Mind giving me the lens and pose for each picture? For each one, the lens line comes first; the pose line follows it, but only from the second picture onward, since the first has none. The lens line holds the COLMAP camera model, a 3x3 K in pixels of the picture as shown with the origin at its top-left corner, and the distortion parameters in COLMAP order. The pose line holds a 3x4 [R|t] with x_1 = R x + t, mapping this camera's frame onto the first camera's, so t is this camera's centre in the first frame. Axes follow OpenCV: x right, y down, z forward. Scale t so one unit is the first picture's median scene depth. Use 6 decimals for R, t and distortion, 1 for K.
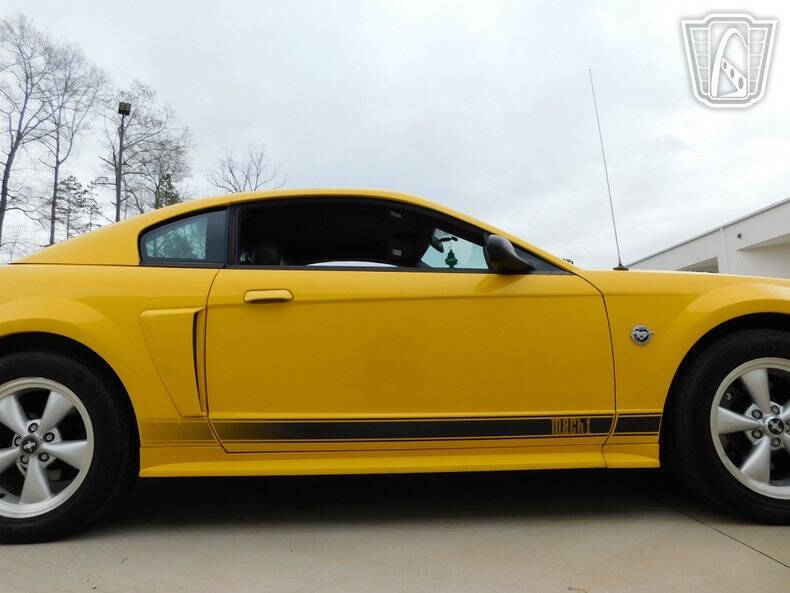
lens RADIAL K [[519.6, 0, 389.7], [0, 519.6, 295.1], [0, 0, 1]] dist [-0.076194, 0.057142]
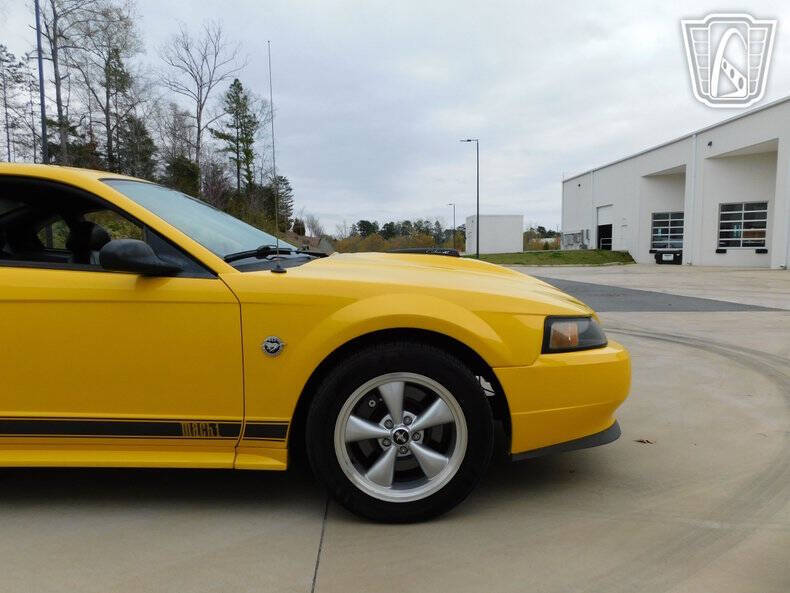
lens RADIAL K [[522.3, 0, 386.6], [0, 522.3, 294.1], [0, 0, 1]] dist [-0.094217, 0.080049]
pose [[0.998812, 0.027278, 0.040367, 0.628683], [-0.034985, 0.978219, 0.204607, -0.219788], [-0.033907, -0.205776, 0.978011, 0.028752]]
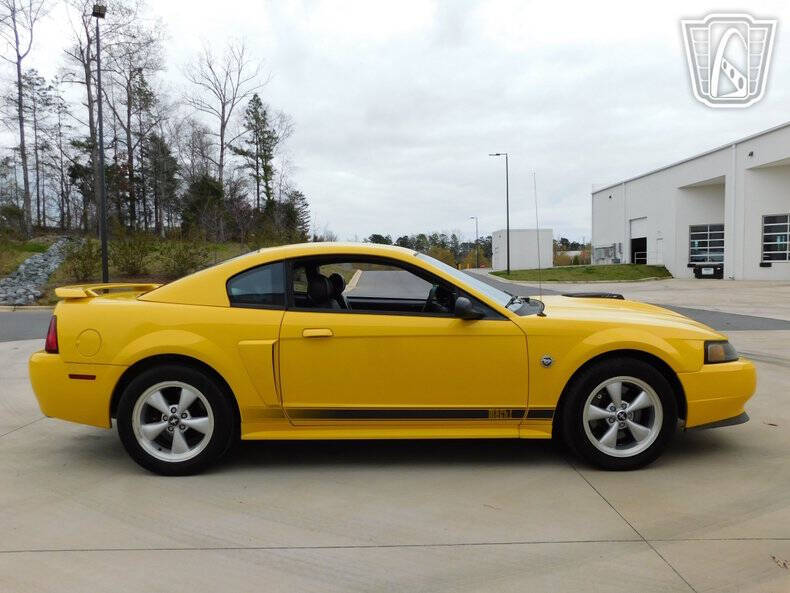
lens RADIAL K [[551.1, 0, 387.5], [0, 551.1, 297.8], [0, 0, 1]] dist [-0.075461, 0.074594]
pose [[0.999717, 0.017098, 0.016565, -0.046636], [-0.019812, 0.983345, 0.180665, -0.401715], [-0.013200, -0.180942, 0.983405, -0.634184]]
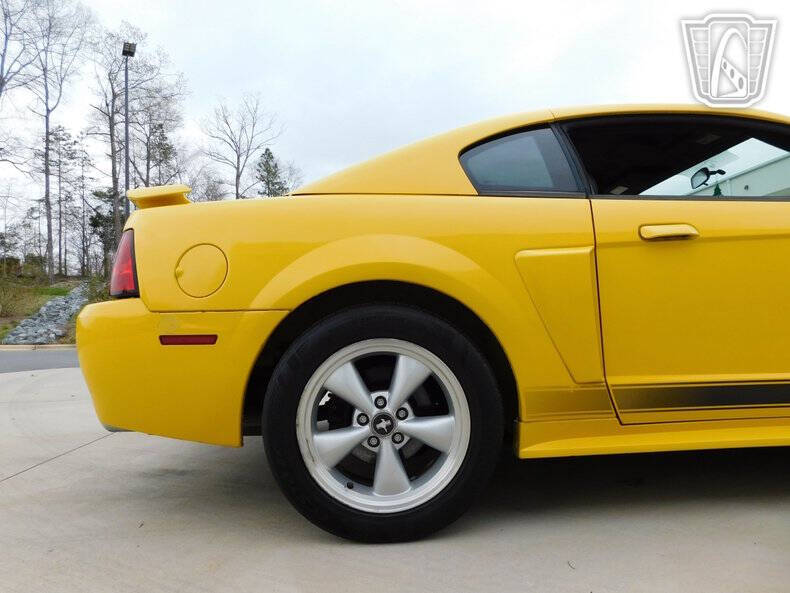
lens RADIAL K [[519.6, 0, 389.7], [0, 519.6, 295.1], [0, 0, 1]] dist [-0.076194, 0.057142]
pose [[0.999676, -0.009977, 0.023431, -0.667046], [0.007841, 0.995954, 0.089526, 0.024296], [-0.024230, -0.089313, 0.995709, 0.205407]]
